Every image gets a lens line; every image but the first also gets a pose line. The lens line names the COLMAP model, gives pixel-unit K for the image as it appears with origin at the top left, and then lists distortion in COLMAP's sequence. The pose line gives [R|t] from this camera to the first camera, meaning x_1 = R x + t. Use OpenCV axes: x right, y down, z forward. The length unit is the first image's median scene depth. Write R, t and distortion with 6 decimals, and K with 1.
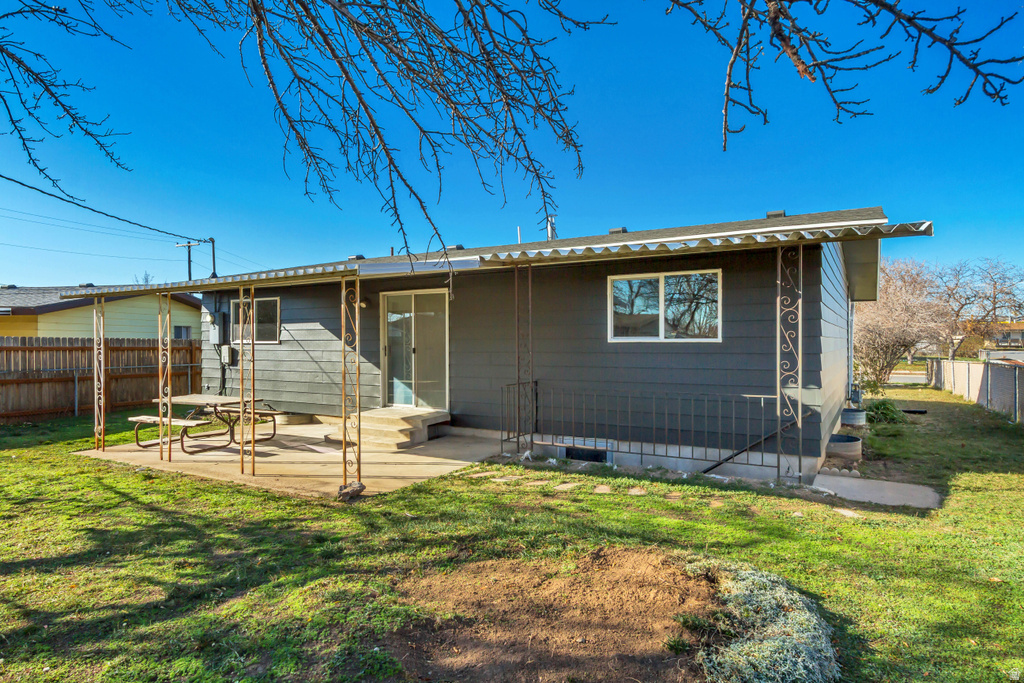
lens RADIAL K [[508.0, 0, 508.8], [0, 508.0, 345.1], [0, 0, 1]] dist [0.003381, 0.000857]
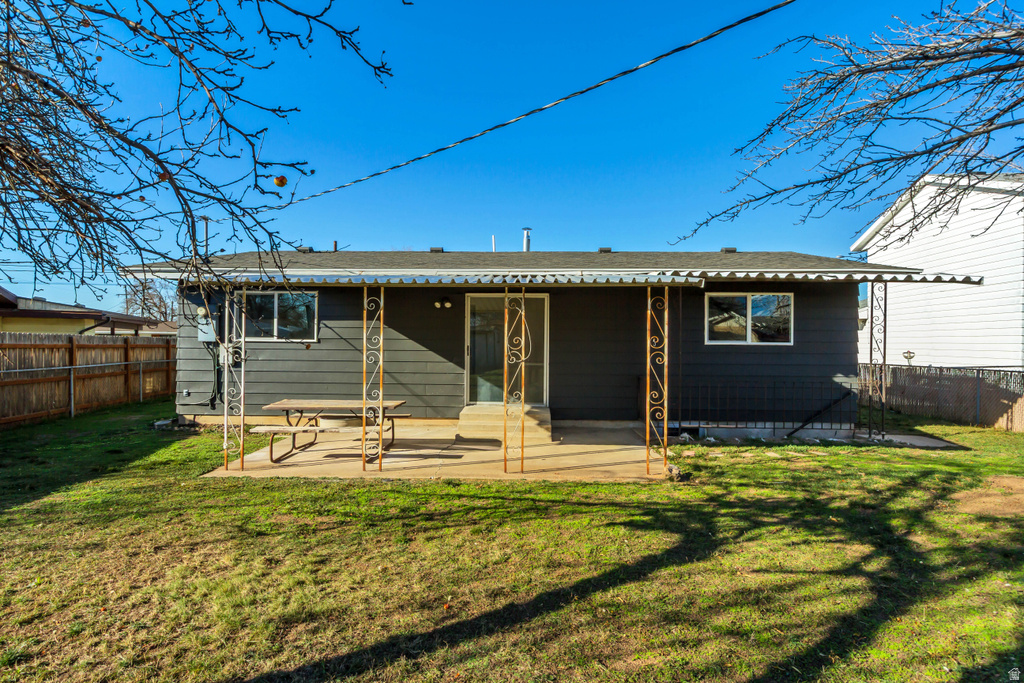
lens RADIAL K [[483.4, 0, 503.1], [0, 483.4, 341.3], [0, 0, 1]] dist [0.003173, 0.000117]
pose [[0.909008, 0.011219, 0.416628, -0.818994], [-0.008031, 0.999924, -0.009404, 0.001949], [-0.416702, 0.005203, 0.909028, 0.115198]]
